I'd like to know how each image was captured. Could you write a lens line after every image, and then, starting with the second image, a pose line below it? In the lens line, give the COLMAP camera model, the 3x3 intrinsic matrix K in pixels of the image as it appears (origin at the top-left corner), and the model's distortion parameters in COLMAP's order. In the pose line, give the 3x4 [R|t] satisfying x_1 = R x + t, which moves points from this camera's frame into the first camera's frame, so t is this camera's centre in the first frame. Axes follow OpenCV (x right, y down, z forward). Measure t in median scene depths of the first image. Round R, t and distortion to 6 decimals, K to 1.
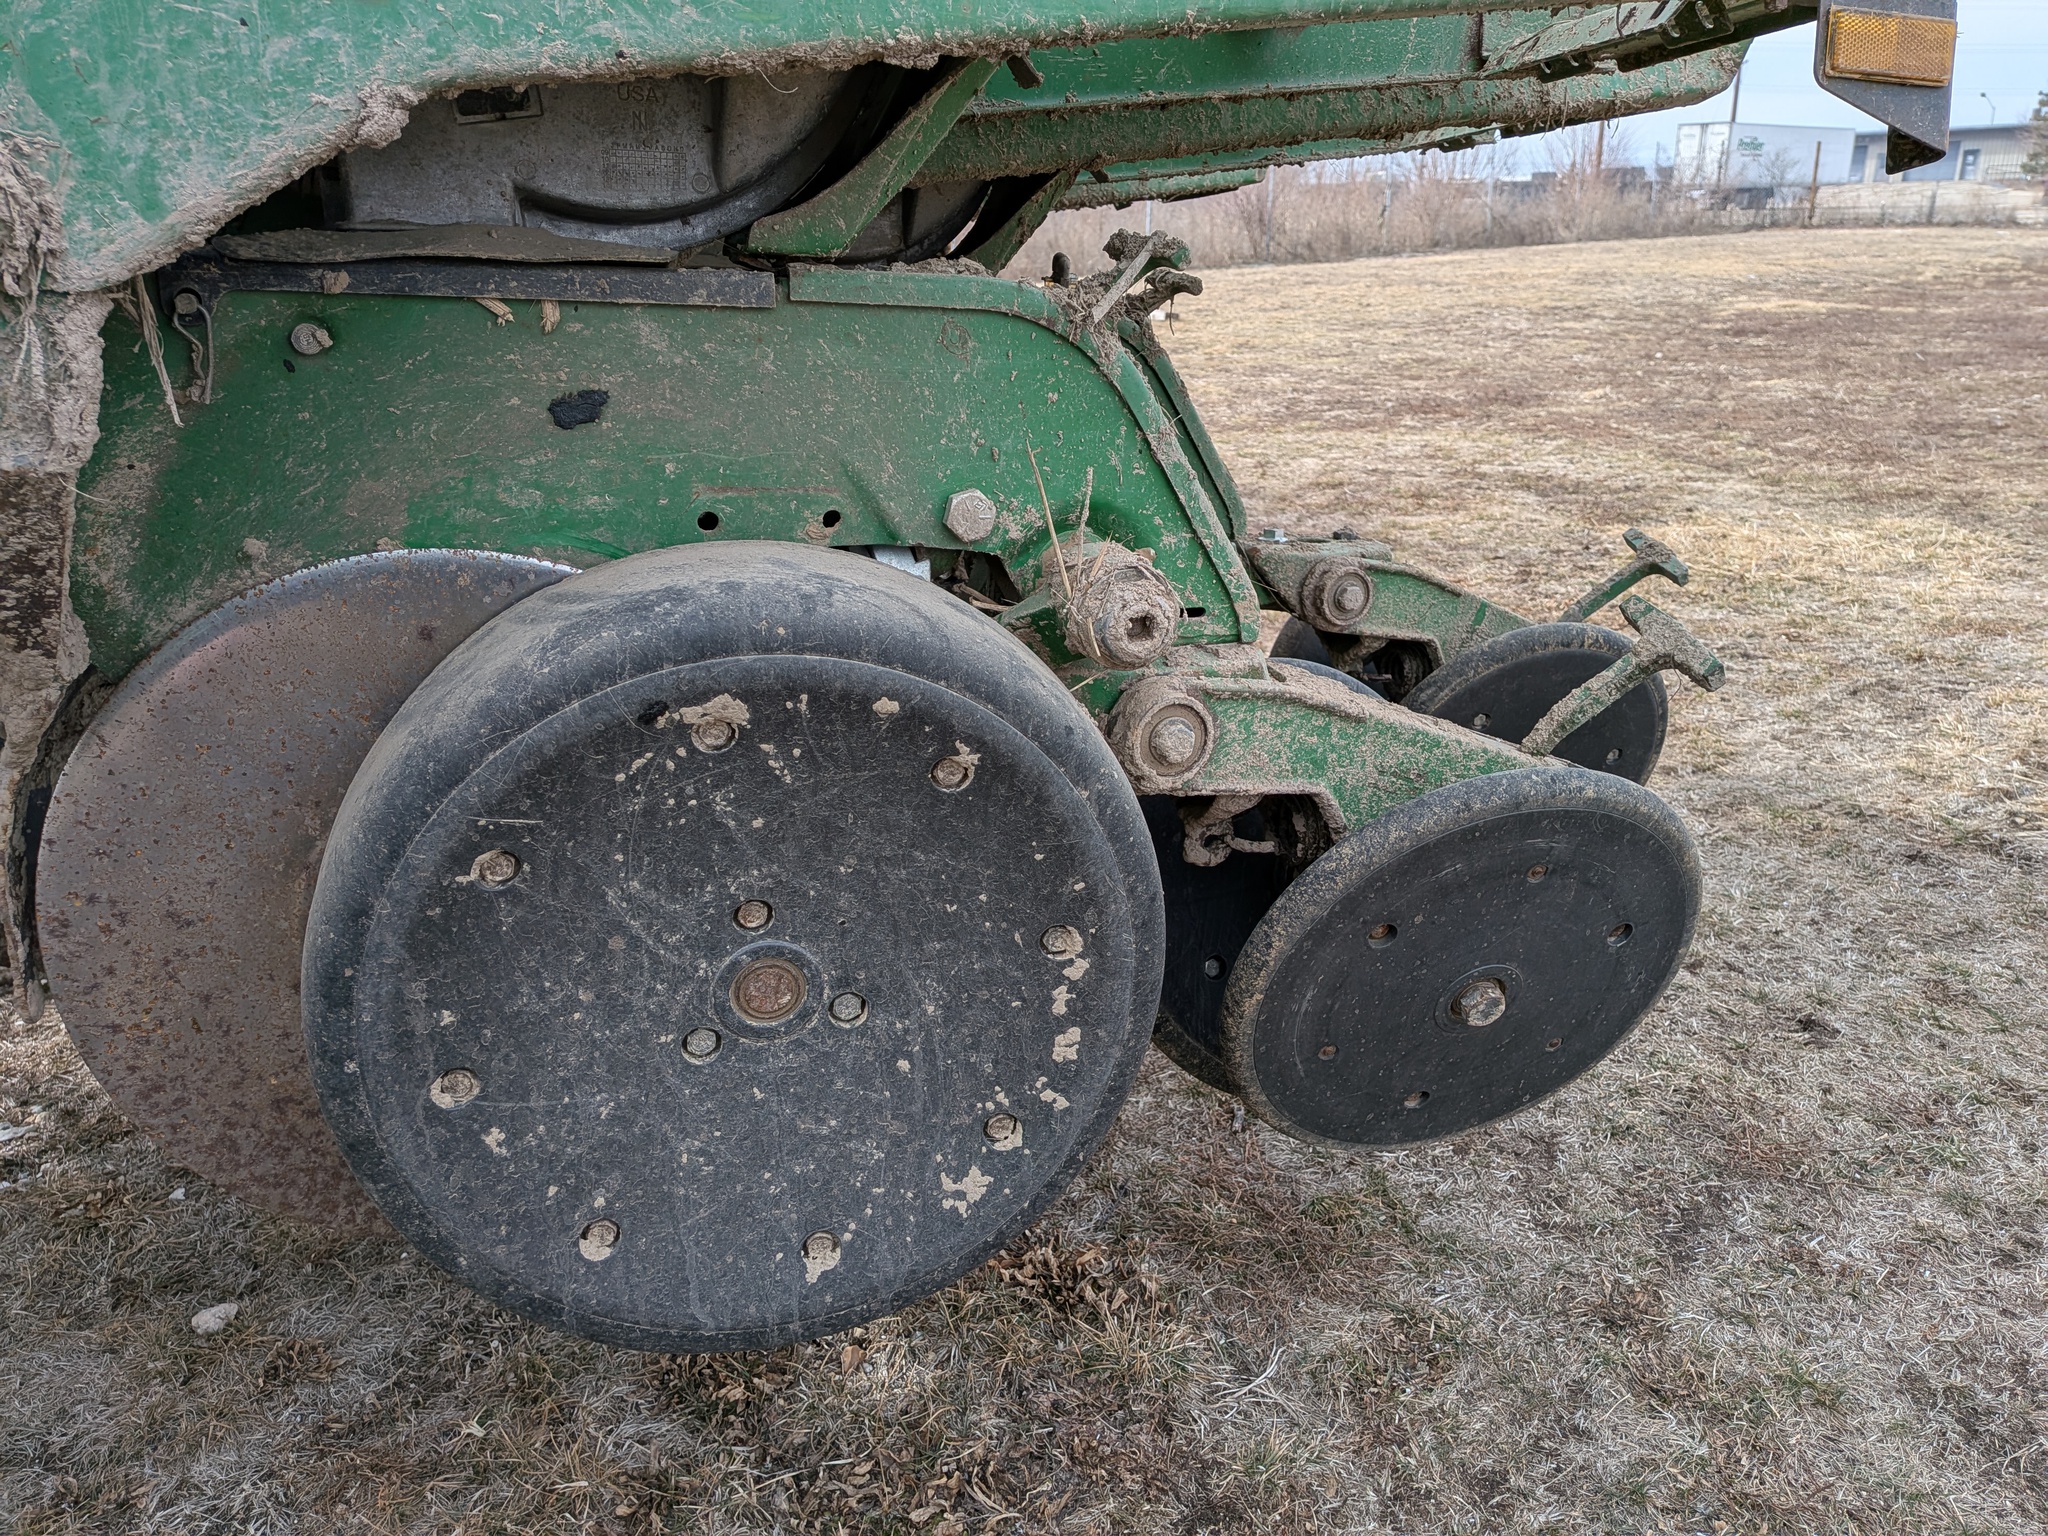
lens RADIAL K [[1489.4, 0, 1024.0], [0, 1489.4, 768.0], [0, 0, 1]] dist [0.102921, -0.168997]
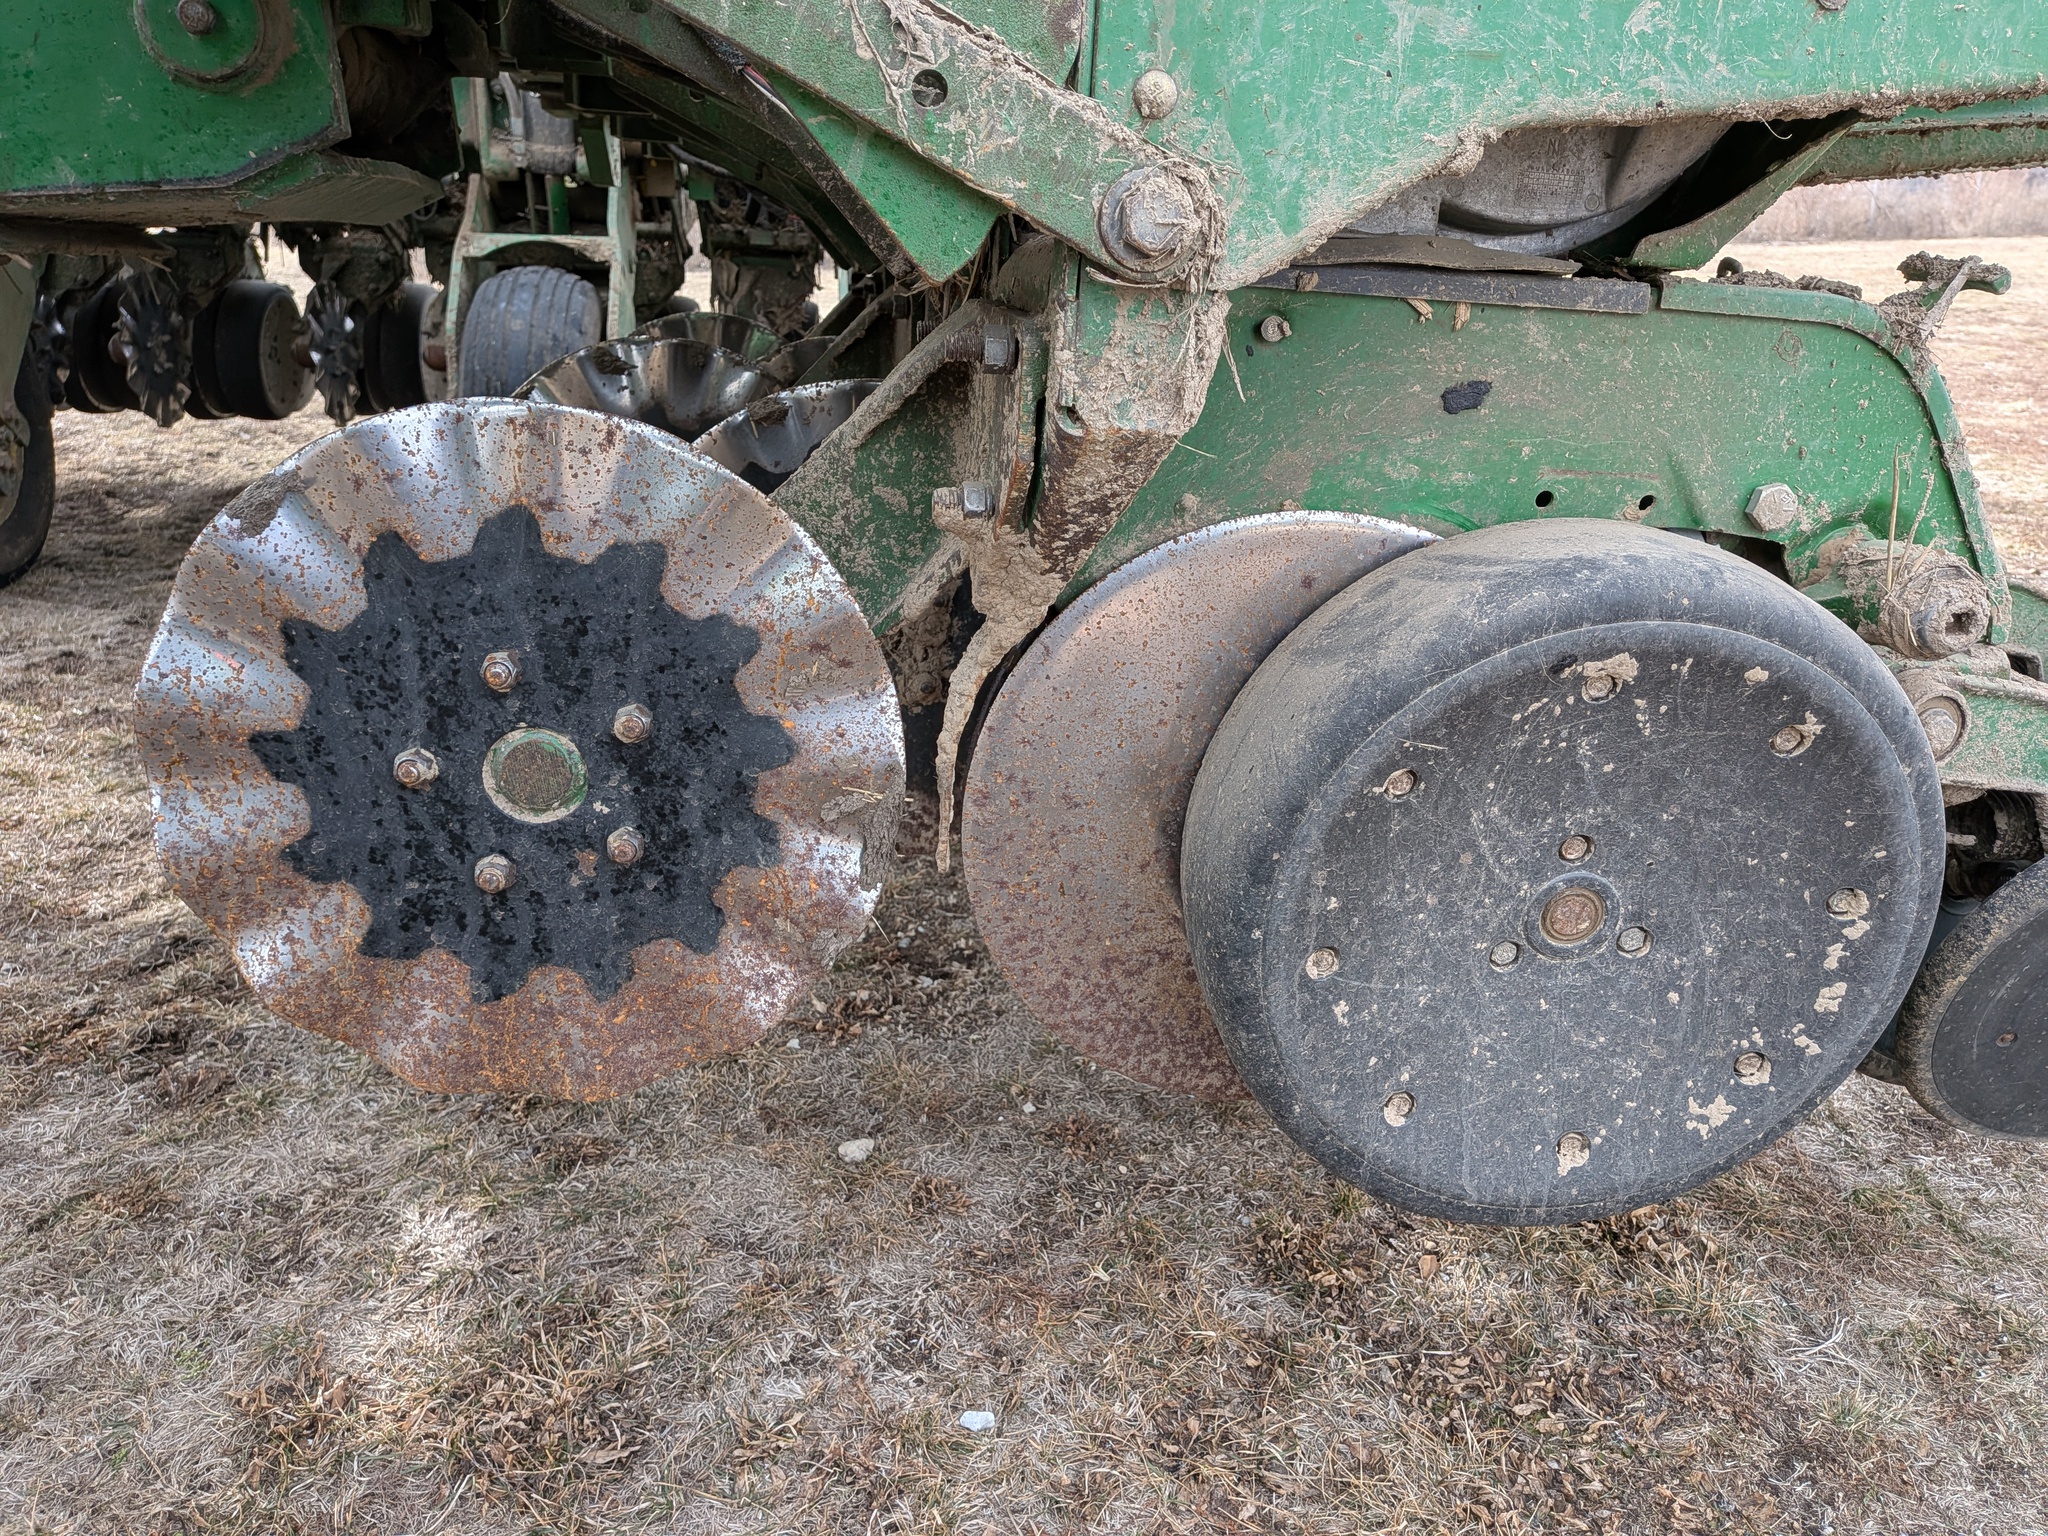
lens RADIAL K [[1494.1, 0, 1034.3], [0, 1494.1, 777.2], [0, 0, 1]] dist [0.082501, -0.141054]
pose [[0.981157, 0.096821, -0.167201, -0.379026], [-0.092535, 0.995154, 0.033255, 0.042216], [0.169610, -0.017156, 0.985362, -0.191301]]
